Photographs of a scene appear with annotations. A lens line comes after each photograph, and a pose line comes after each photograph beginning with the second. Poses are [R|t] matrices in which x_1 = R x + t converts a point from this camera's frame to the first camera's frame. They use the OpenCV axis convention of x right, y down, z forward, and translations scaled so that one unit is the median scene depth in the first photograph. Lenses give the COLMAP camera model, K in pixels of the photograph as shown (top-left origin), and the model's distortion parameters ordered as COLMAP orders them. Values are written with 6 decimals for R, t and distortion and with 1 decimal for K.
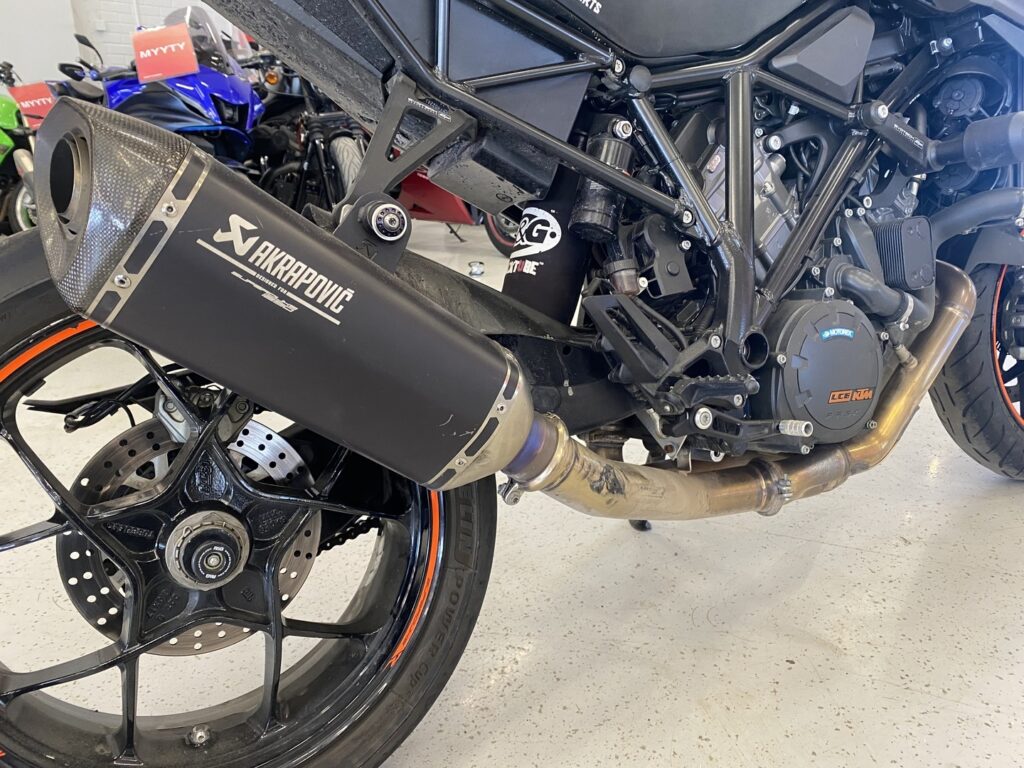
lens RADIAL K [[780.9, 0, 515.3], [0, 780.9, 389.7], [0, 0, 1]] dist [0.033394, -0.028754]
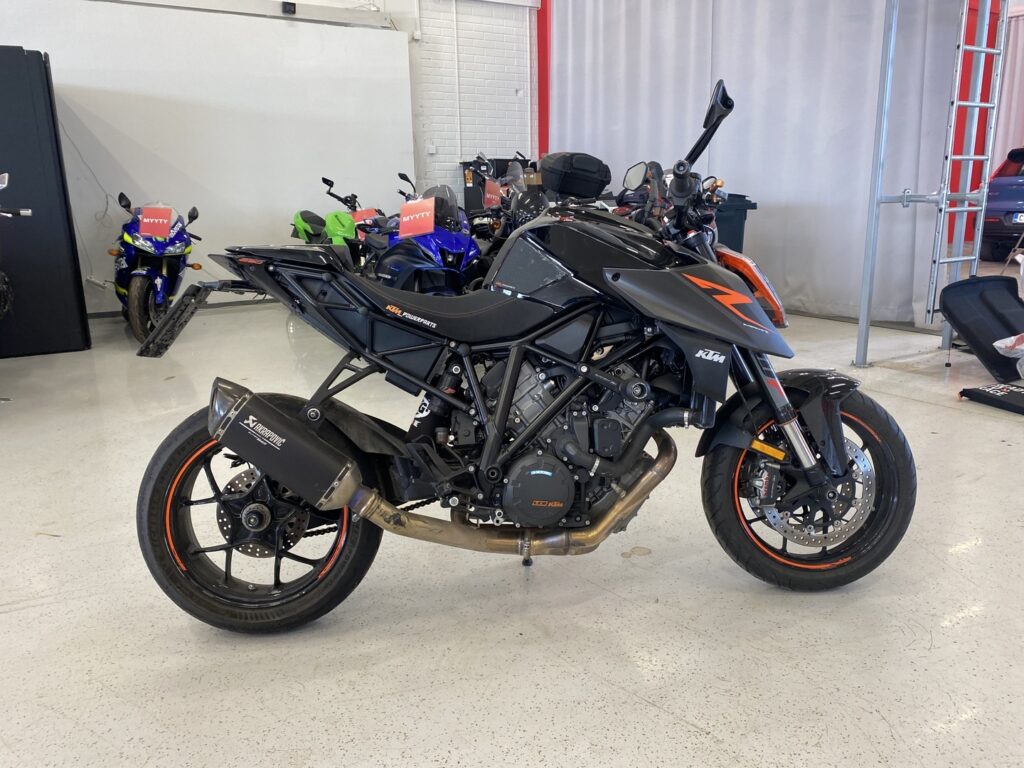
lens RADIAL K [[780.9, 0, 512.3], [0, 780.9, 384.5], [0, 0, 1]] dist [0.033394, -0.028754]
pose [[0.916166, 0.108791, -0.385751, 1.407676], [-0.137161, 0.989447, -0.046711, -0.249283], [0.376598, 0.095705, 0.921420, -1.228386]]
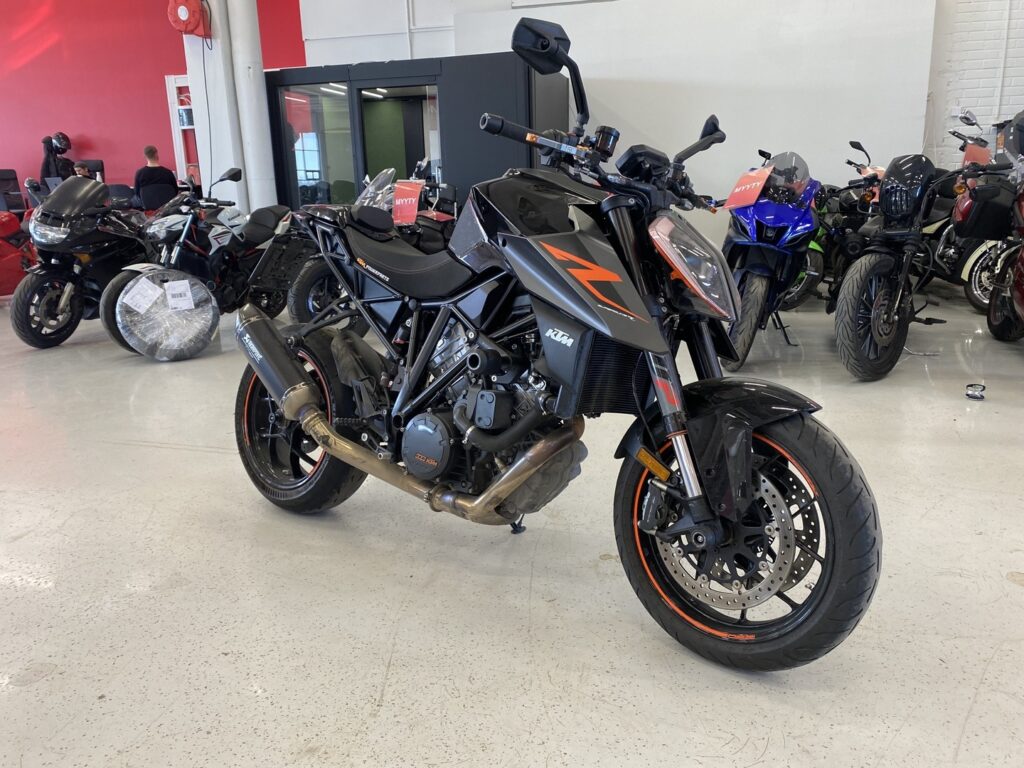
lens RADIAL K [[780.9, 0, 508.6], [0, 780.9, 377.7], [0, 0, 1]] dist [0.033394, -0.028754]
pose [[0.385363, 0.239274, -0.891203, 3.012029], [-0.279914, 0.950601, 0.134185, -0.706232], [0.879286, 0.197750, 0.433303, 0.298721]]
